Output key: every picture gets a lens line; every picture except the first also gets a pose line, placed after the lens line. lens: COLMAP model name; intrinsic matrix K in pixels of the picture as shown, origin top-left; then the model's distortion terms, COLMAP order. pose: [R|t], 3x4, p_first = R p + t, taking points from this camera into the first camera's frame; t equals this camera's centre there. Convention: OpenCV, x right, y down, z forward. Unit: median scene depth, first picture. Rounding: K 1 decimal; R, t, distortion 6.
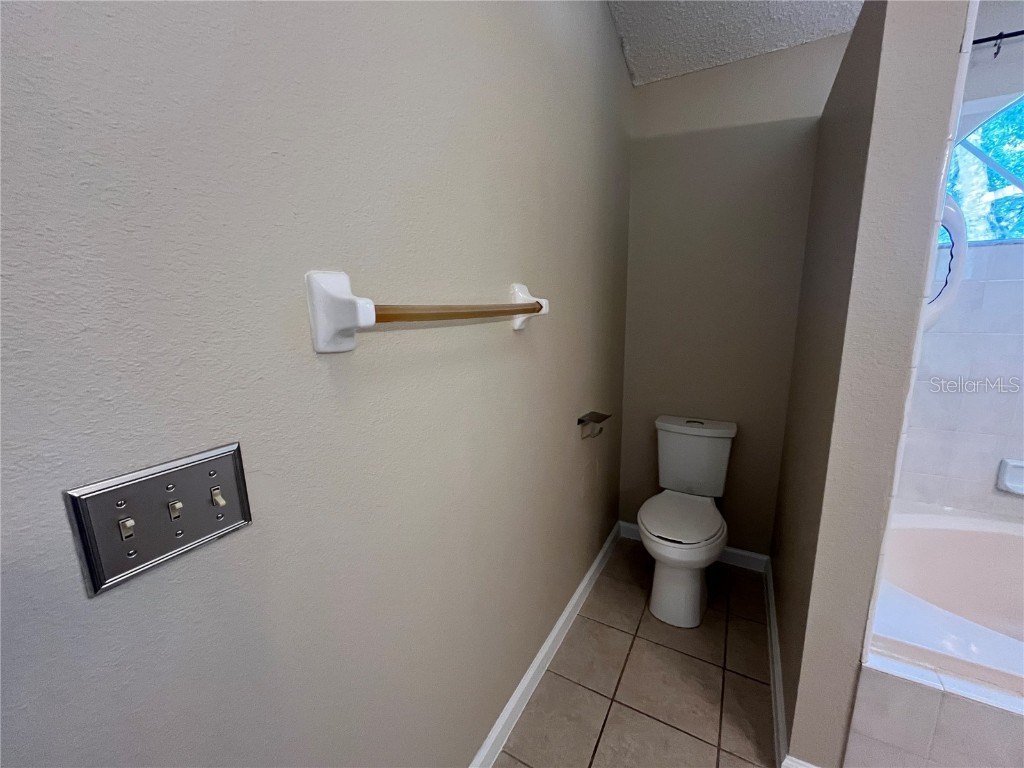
lens RADIAL K [[412.1, 0, 511.3], [0, 412.1, 386.8], [0, 0, 1]] dist [-0.001927, -0.000187]
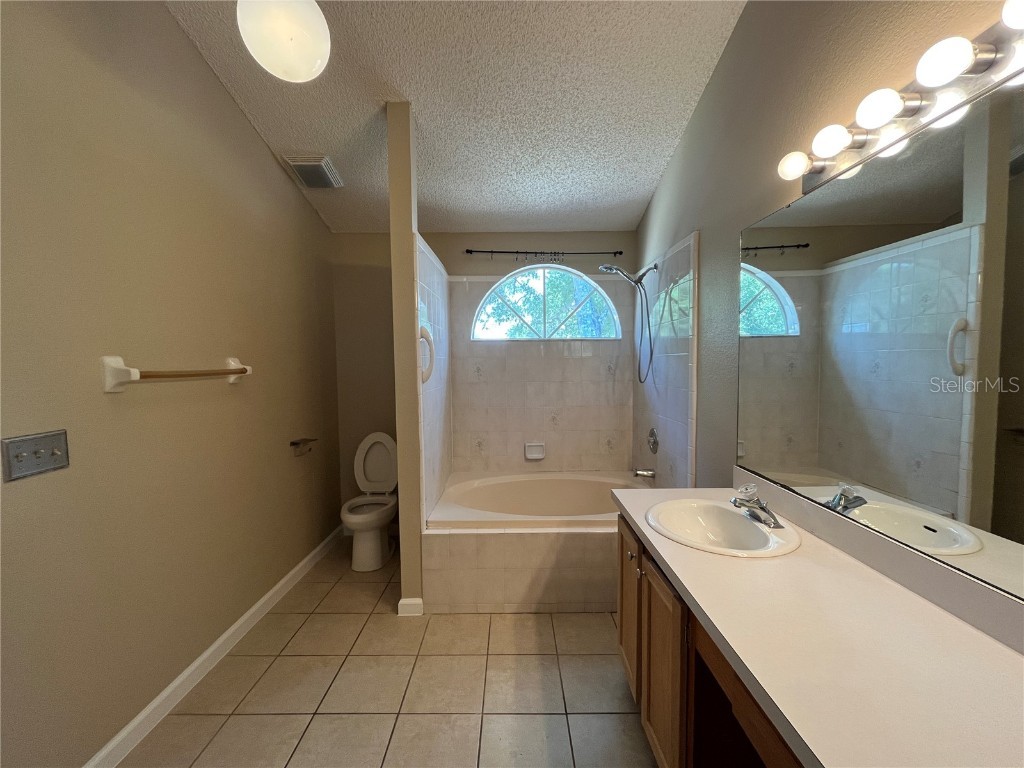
lens RADIAL K [[412.1, 0, 511.3], [0, 412.1, 386.8], [0, 0, 1]] dist [-0.001927, -0.000187]
pose [[0.870607, -0.017099, 0.491682, 0.193793], [0.085267, 0.989516, -0.116567, 0.187141], [-0.484533, 0.143409, 0.862938, -1.116541]]
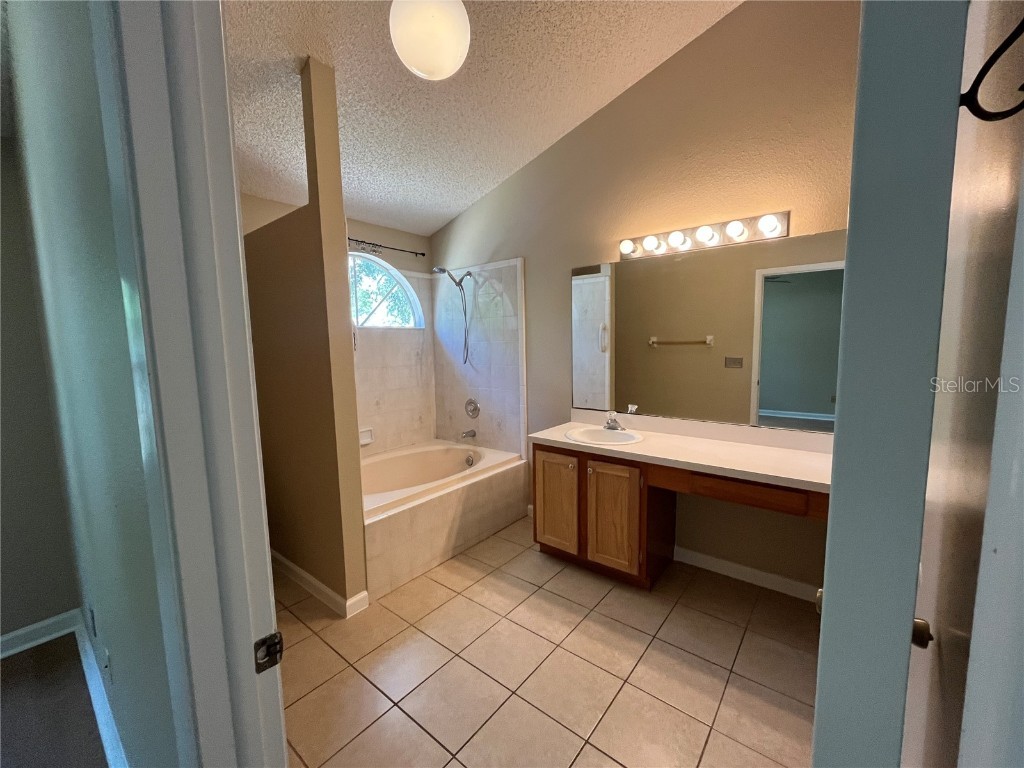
lens RADIAL K [[412.1, 0, 511.3], [0, 412.1, 386.8], [0, 0, 1]] dist [-0.001927, -0.000187]
pose [[0.166713, -0.088715, 0.982006, -0.965861], [0.204312, 0.977436, 0.053617, 0.015091], [-0.964605, 0.191698, 0.181077, -0.240634]]
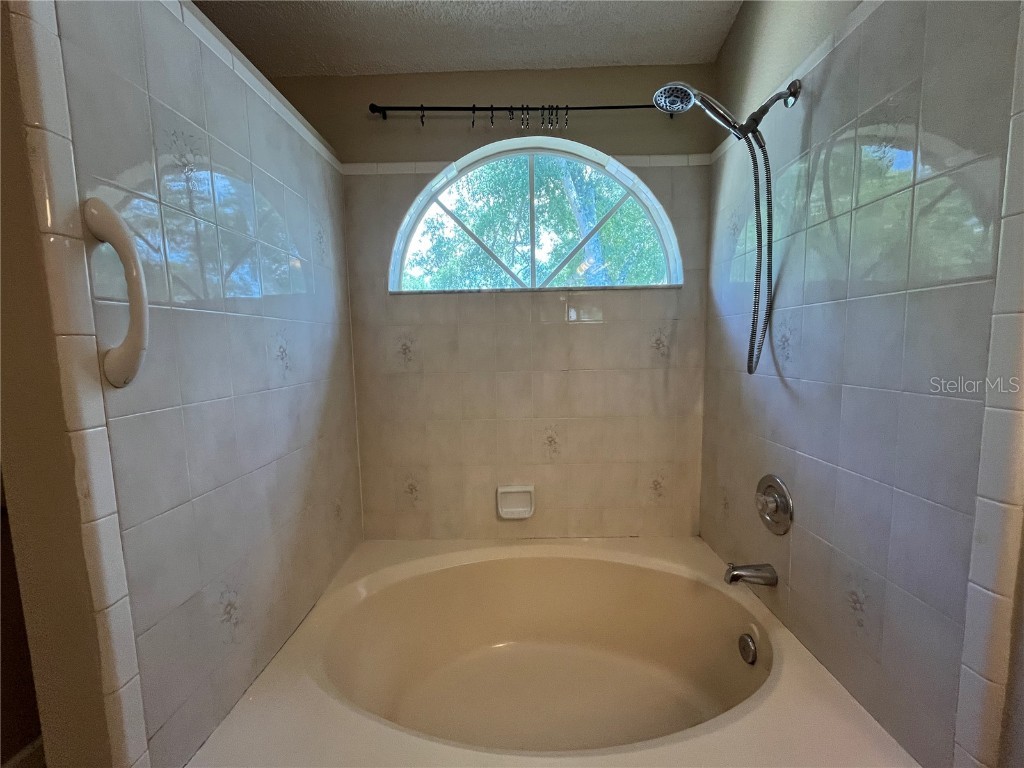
lens RADIAL K [[412.1, 0, 511.3], [0, 412.1, 386.8], [0, 0, 1]] dist [-0.001927, -0.000187]
pose [[0.878677, -0.044444, 0.475343, 1.048604], [0.093372, 0.992427, -0.079809, 0.003273], [-0.468196, 0.114510, 0.876173, 0.006044]]
